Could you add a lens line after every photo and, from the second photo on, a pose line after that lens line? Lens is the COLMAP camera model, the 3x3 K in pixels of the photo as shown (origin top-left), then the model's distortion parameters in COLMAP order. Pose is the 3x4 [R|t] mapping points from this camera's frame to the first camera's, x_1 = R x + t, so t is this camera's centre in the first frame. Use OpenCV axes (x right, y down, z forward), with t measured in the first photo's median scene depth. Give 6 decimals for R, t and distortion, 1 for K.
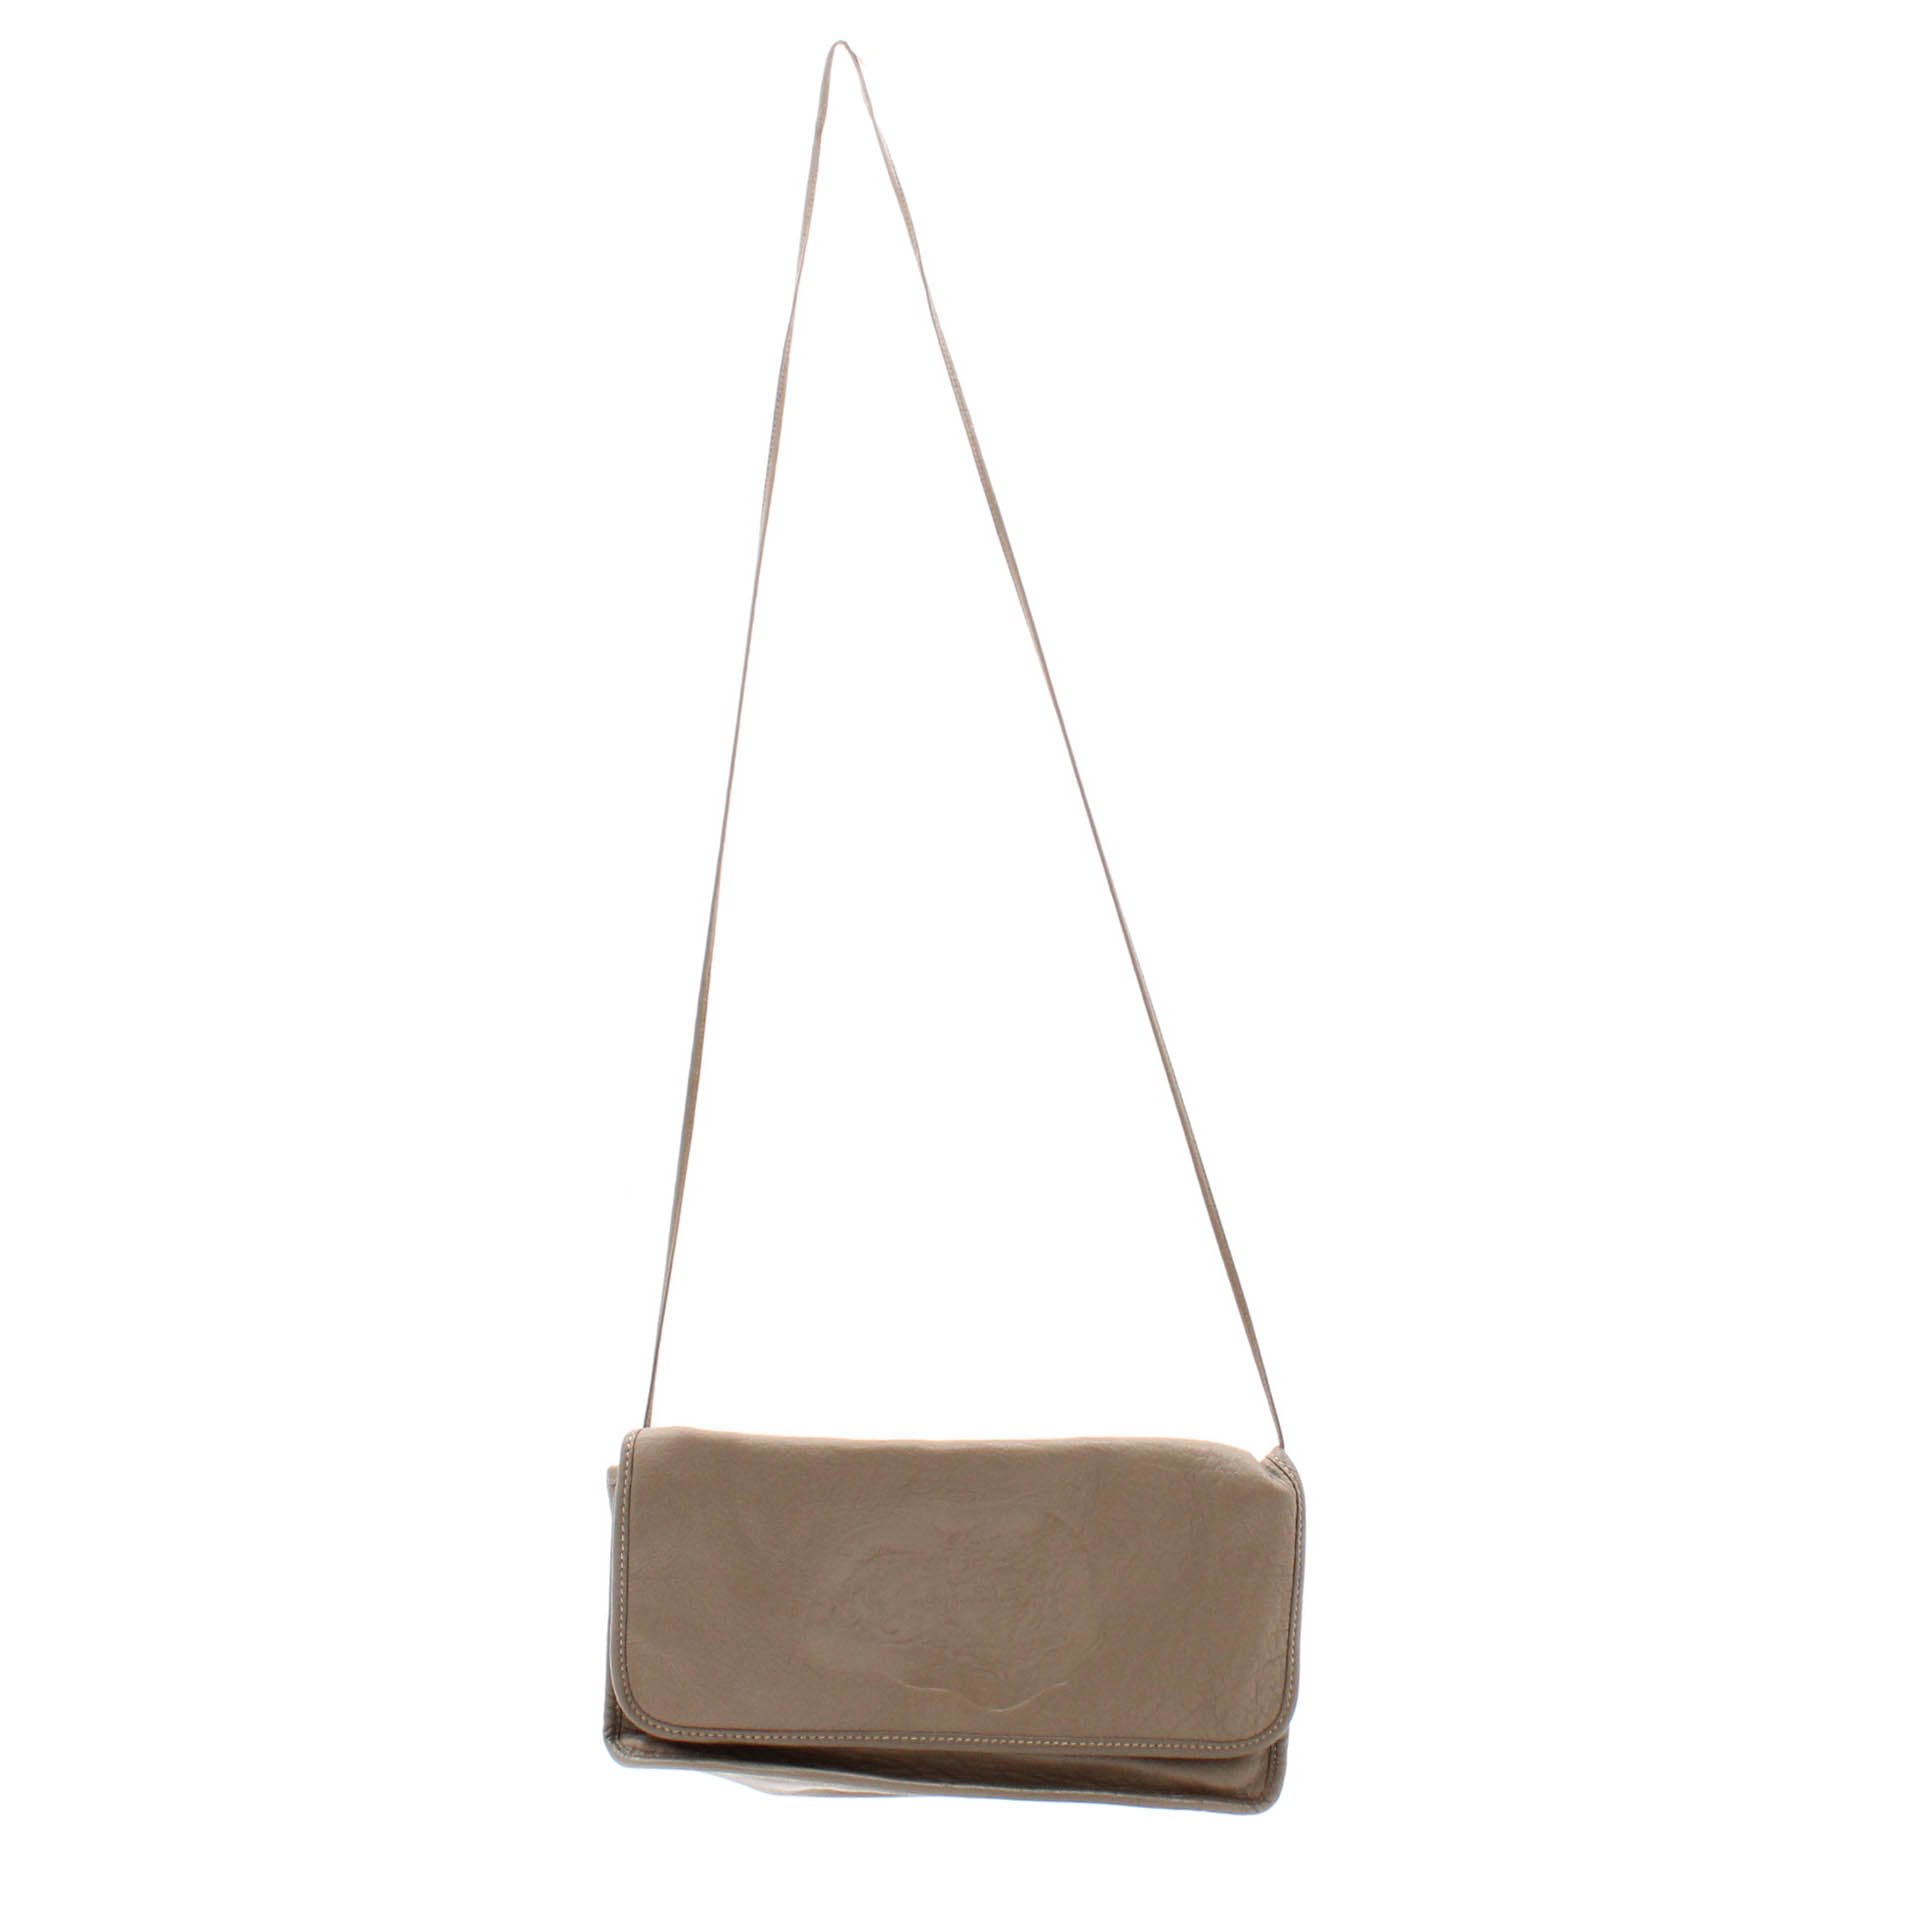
lens RADIAL K [[2717.6, 0, 954.5], [0, 2717.6, 954.5], [0, 0, 1]] dist [-0.138622, 0.069976]
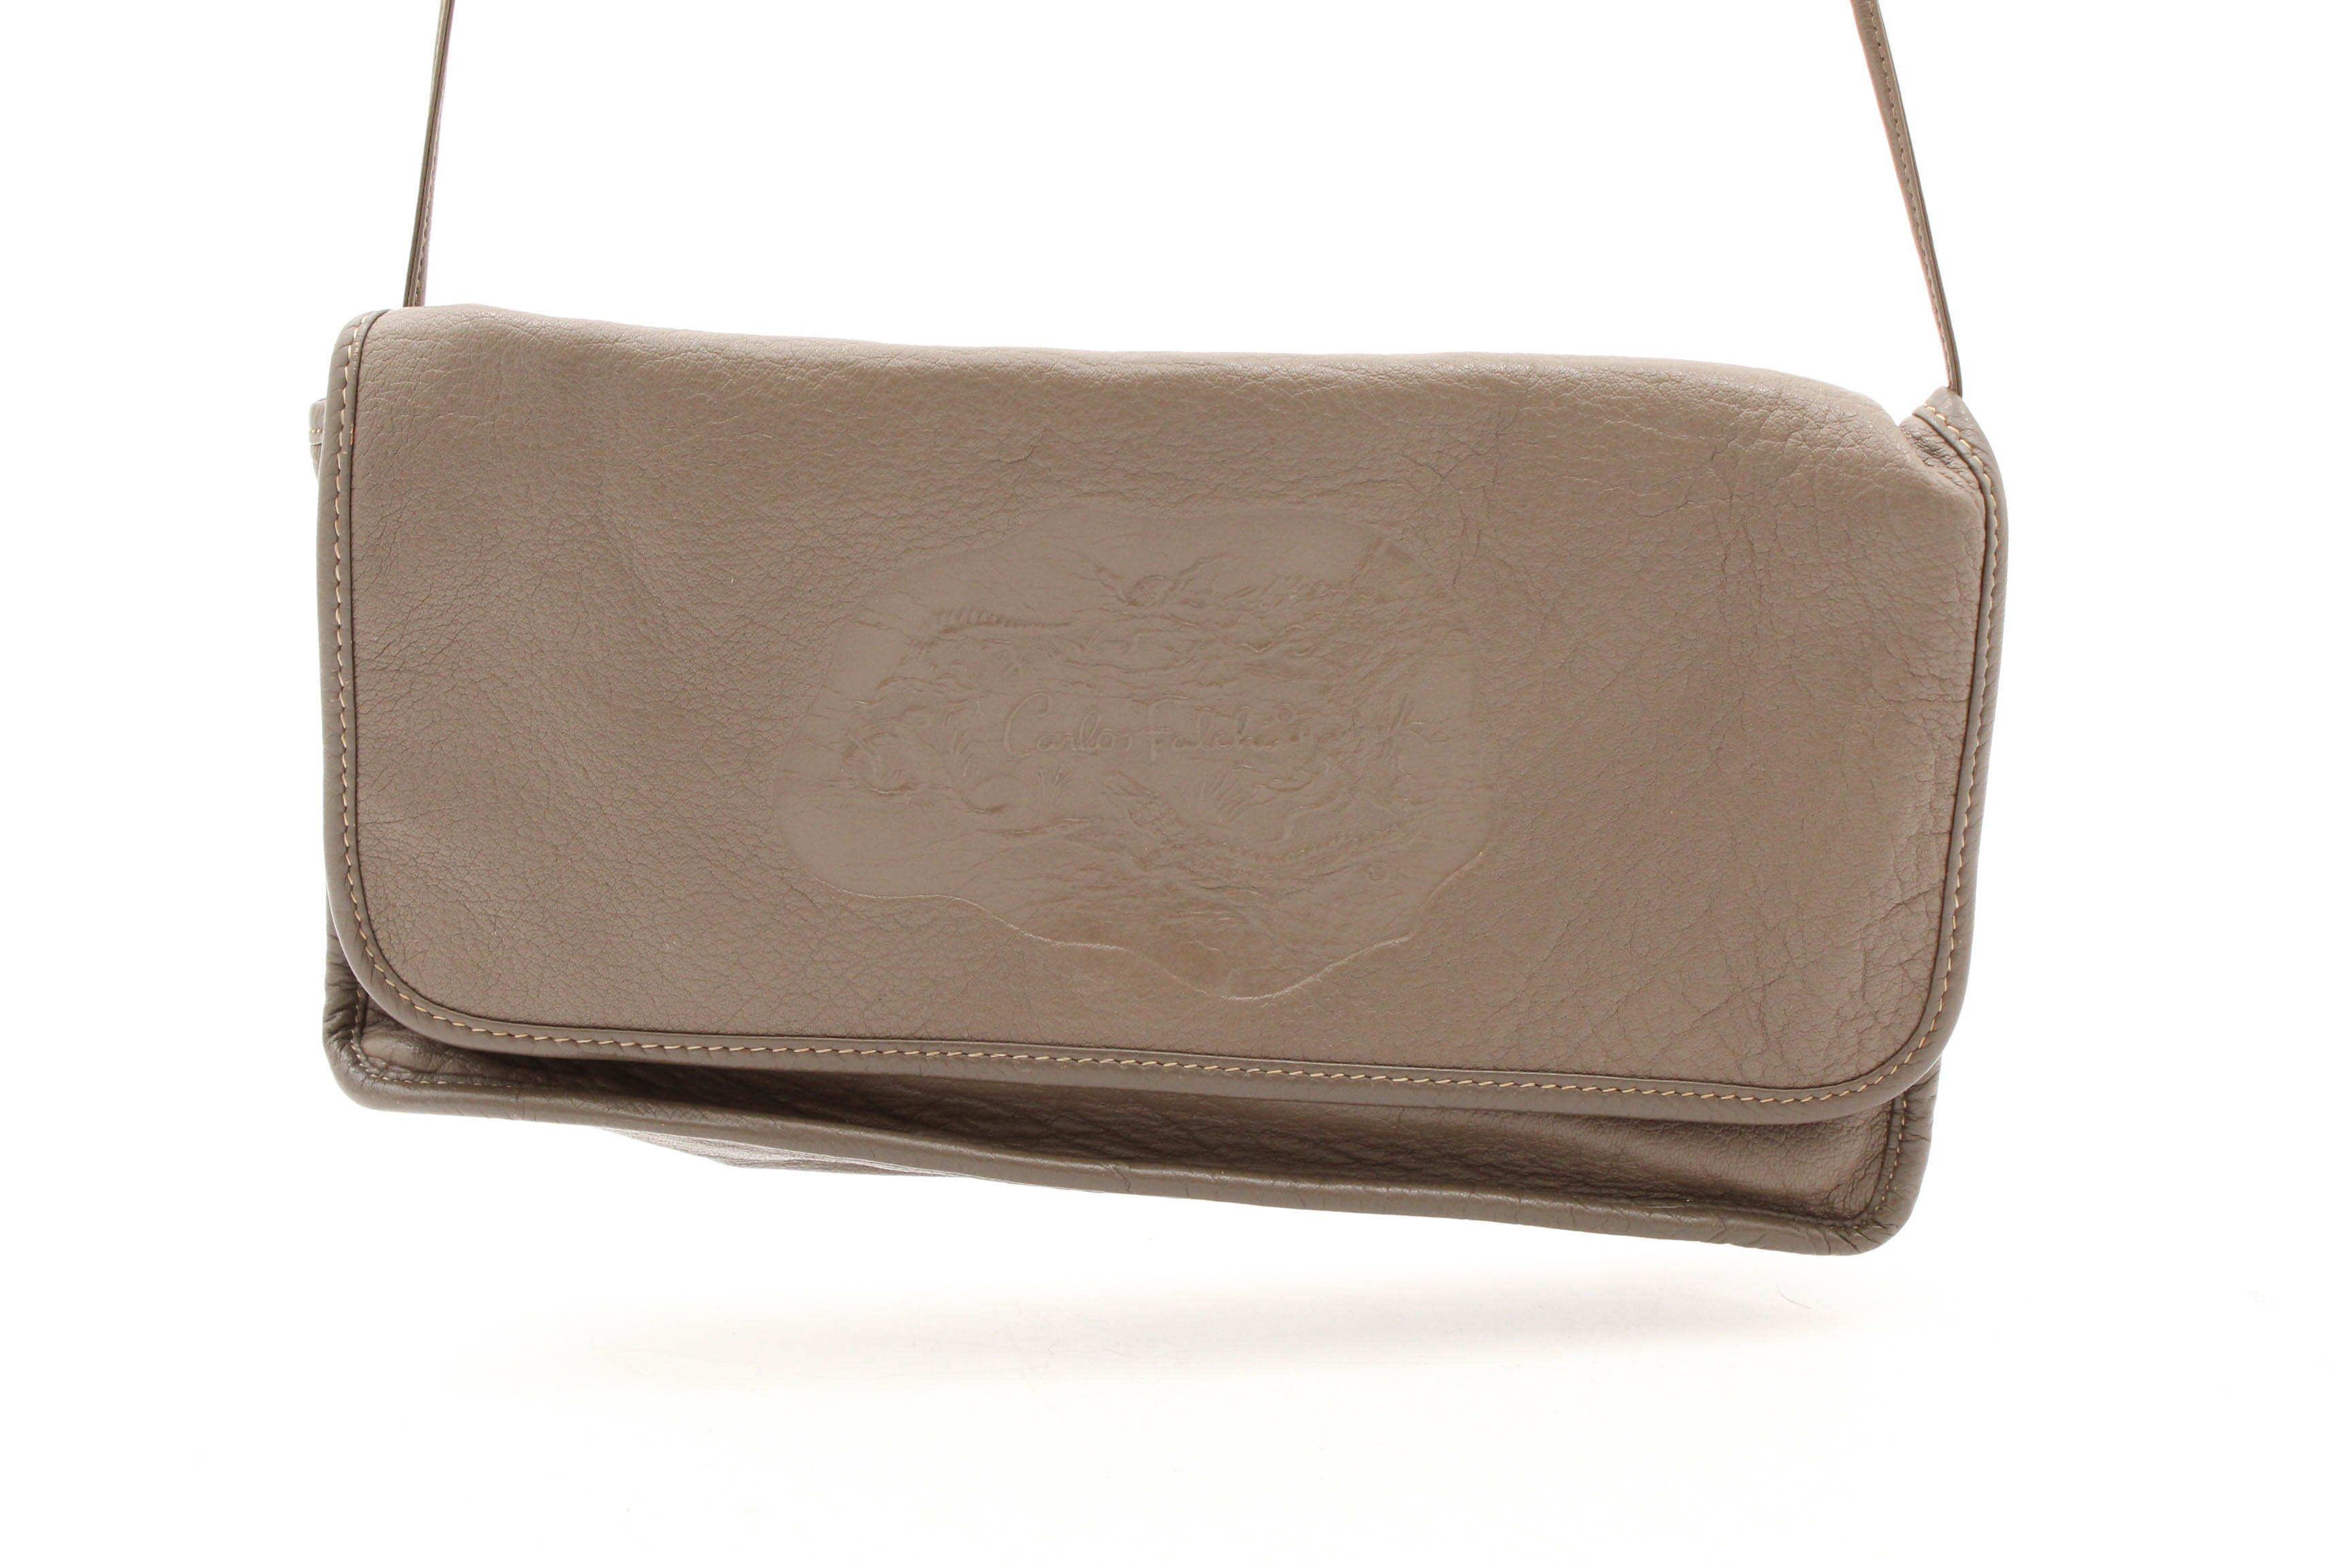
lens RADIAL K [[4498.6, 0, 1176.0], [0, 4498.6, 784.0], [0, 0, 1]] dist [-0.002957, -0.020609]
pose [[0.998230, 0.026266, -0.053357, 0.042165], [-0.011540, 0.965678, 0.259484, 0.065927], [0.058342, -0.258409, 0.964272, 0.327899]]
